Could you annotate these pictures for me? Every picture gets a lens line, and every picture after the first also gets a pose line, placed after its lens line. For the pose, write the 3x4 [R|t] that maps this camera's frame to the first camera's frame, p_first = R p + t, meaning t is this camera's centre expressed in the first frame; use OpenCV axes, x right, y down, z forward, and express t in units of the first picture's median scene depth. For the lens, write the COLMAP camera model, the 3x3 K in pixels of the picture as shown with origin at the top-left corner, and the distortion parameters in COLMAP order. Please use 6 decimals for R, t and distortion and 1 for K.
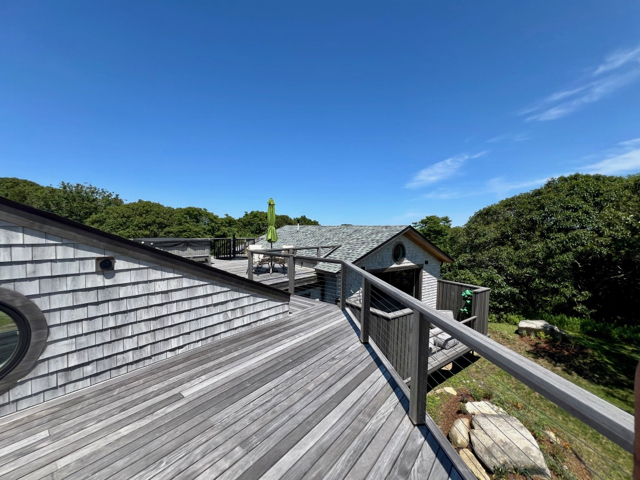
lens RADIAL K [[256.4, 0, 323.7], [0, 256.4, 238.6], [0, 0, 1]] dist [-0.001836, -0.000100]
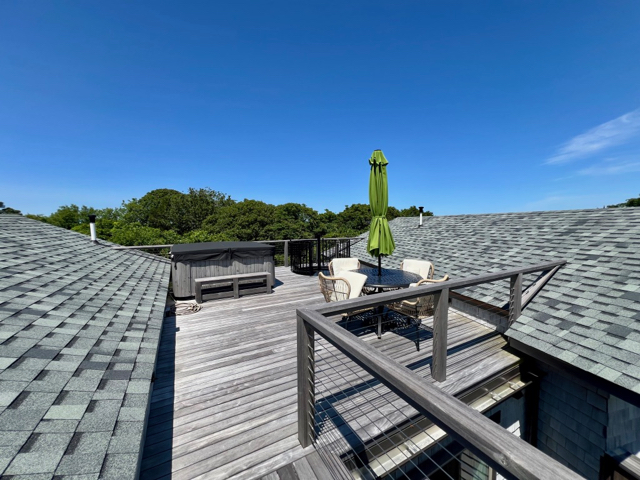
lens RADIAL K [[256.4, 0, 323.7], [0, 256.4, 238.6], [0, 0, 1]] dist [-0.001836, -0.000100]
pose [[0.922218, -0.010418, -0.386529, -0.035088], [0.018969, 0.999652, 0.018313, -0.006498], [0.386204, -0.024221, 0.922095, 0.162372]]
